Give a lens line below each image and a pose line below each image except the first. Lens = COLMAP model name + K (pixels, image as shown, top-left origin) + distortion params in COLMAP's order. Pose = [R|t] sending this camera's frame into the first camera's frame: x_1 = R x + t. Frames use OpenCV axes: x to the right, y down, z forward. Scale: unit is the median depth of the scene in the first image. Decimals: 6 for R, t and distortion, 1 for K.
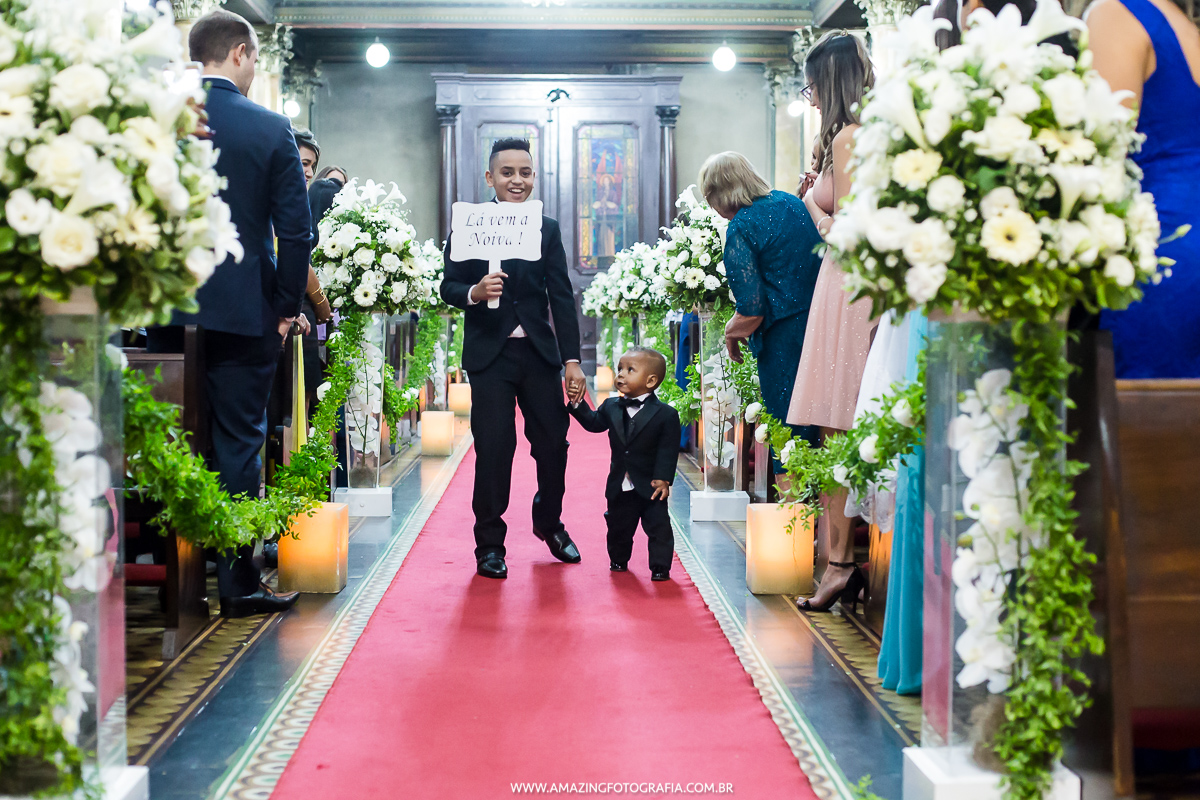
lens RADIAL K [[1842.3, 0, 597.2], [0, 1842.3, 402.1], [0, 0, 1]] dist [-0.095544, -0.077437]
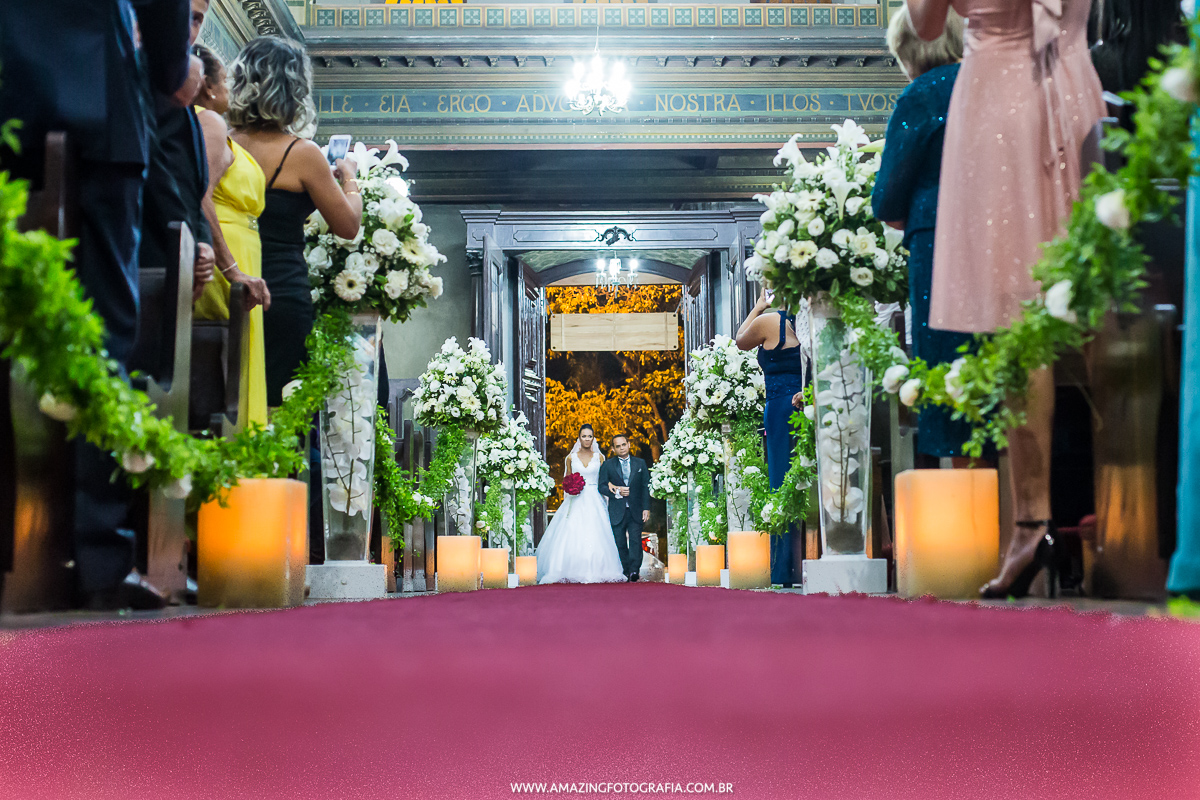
lens RADIAL K [[2213.0, 0, 668.5], [0, 2213.0, 291.9], [0, 0, 1]] dist [-0.057174, -0.015186]
pose [[0.999912, -0.013042, 0.002559, -0.002494], [0.013286, 0.985770, -0.167572, 0.092522], [-0.000337, 0.167591, 0.985857, 0.139073]]
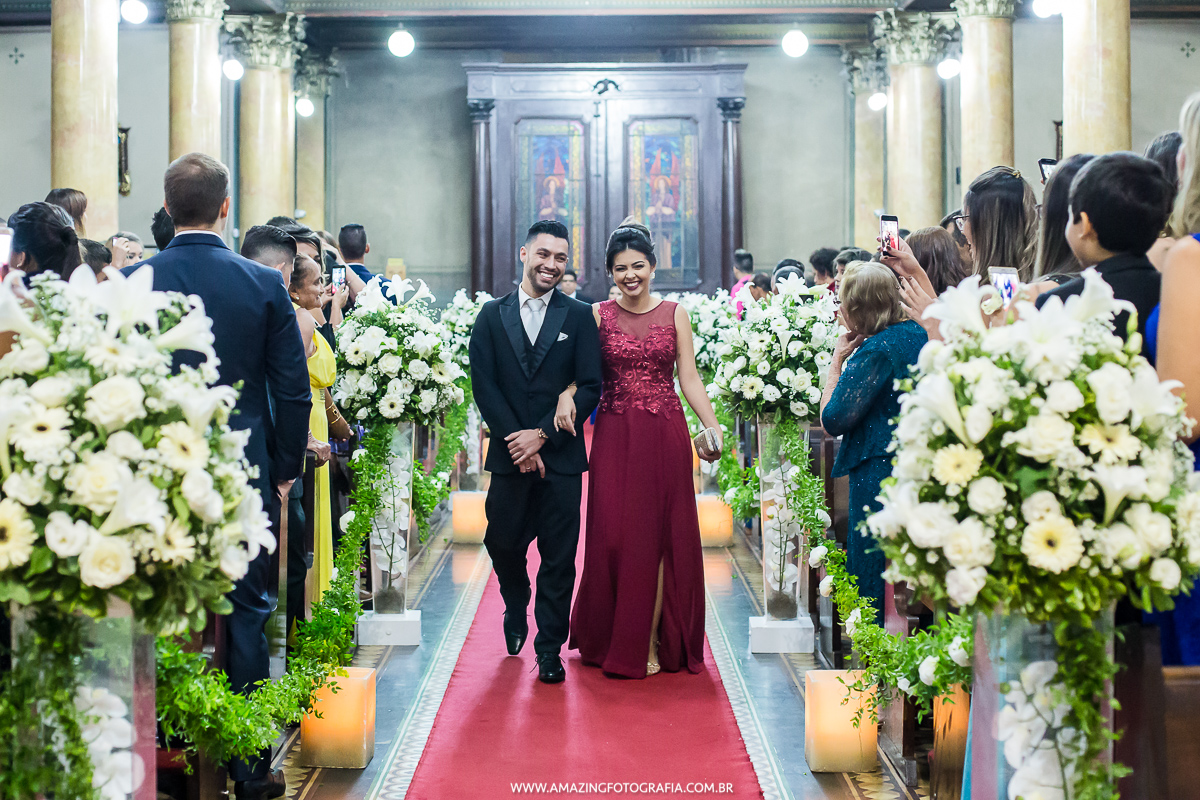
lens RADIAL K [[2128.0, 0, 537.3], [0, 2128.0, 354.4], [0, 0, 1]] dist [-0.122992, 0.034743]
pose [[0.998497, -0.003588, -0.054685, 0.004285], [0.002259, 0.999701, -0.024354, -0.057968], [0.054756, 0.024194, 0.998207, -0.052618]]
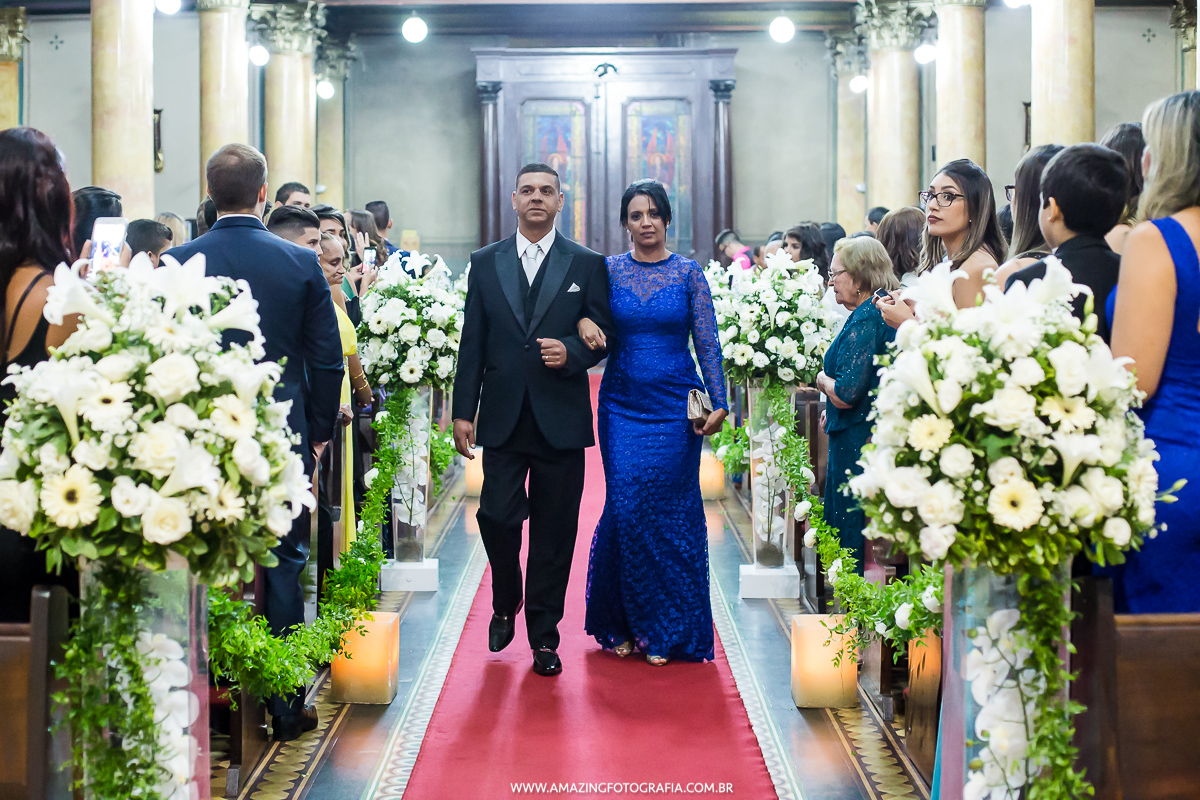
lens RADIAL K [[1984.2, 0, 529.3], [0, 1984.2, 374.3], [0, 0, 1]] dist [-0.128671, 0.086667]
pose [[0.998169, -0.002339, -0.060441, 0.002621], [0.002589, 0.999988, 0.004055, -0.060975], [0.060431, -0.004204, 0.998164, -0.067176]]
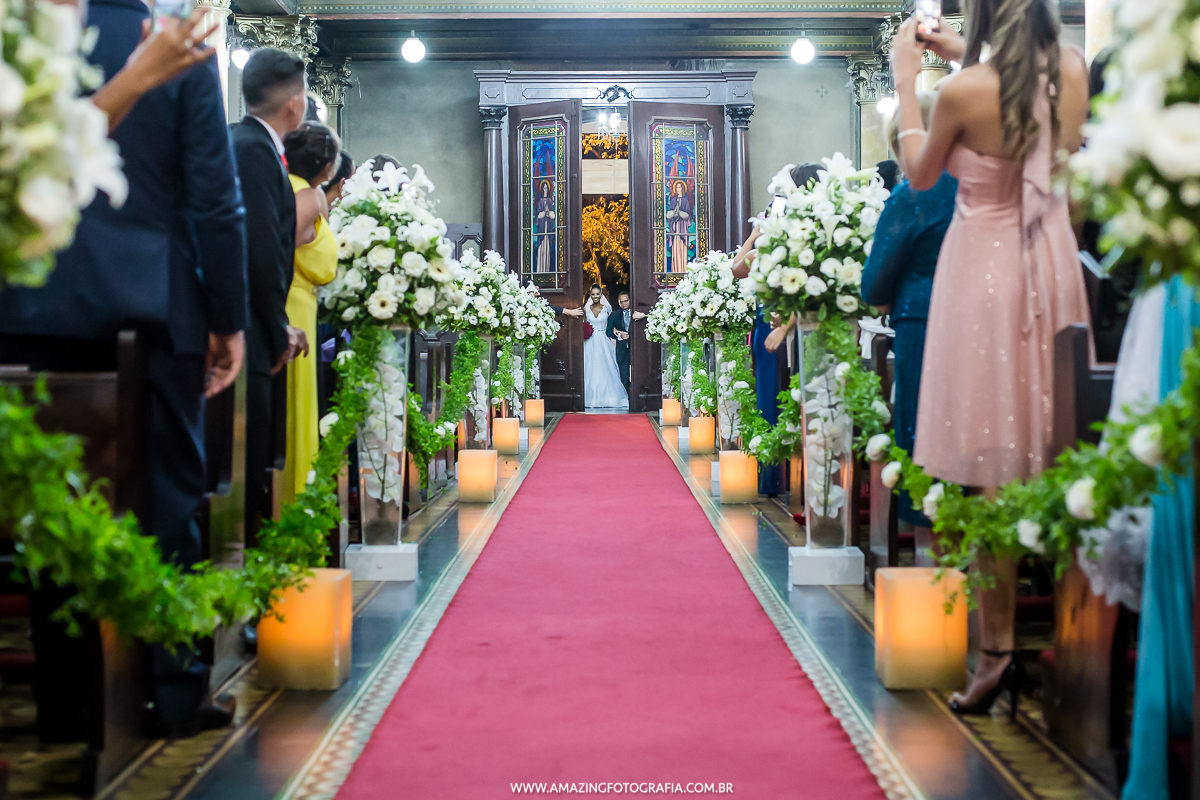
lens RADIAL K [[2018.4, 0, 602.1], [0, 2018.4, 368.3], [0, 0, 1]] dist [-0.104822, 0.033945]
pose [[0.999590, -0.005546, -0.028100, -0.005683], [0.004549, 0.999363, -0.035403, 0.001156], [0.028278, 0.035260, 0.998978, 0.124399]]
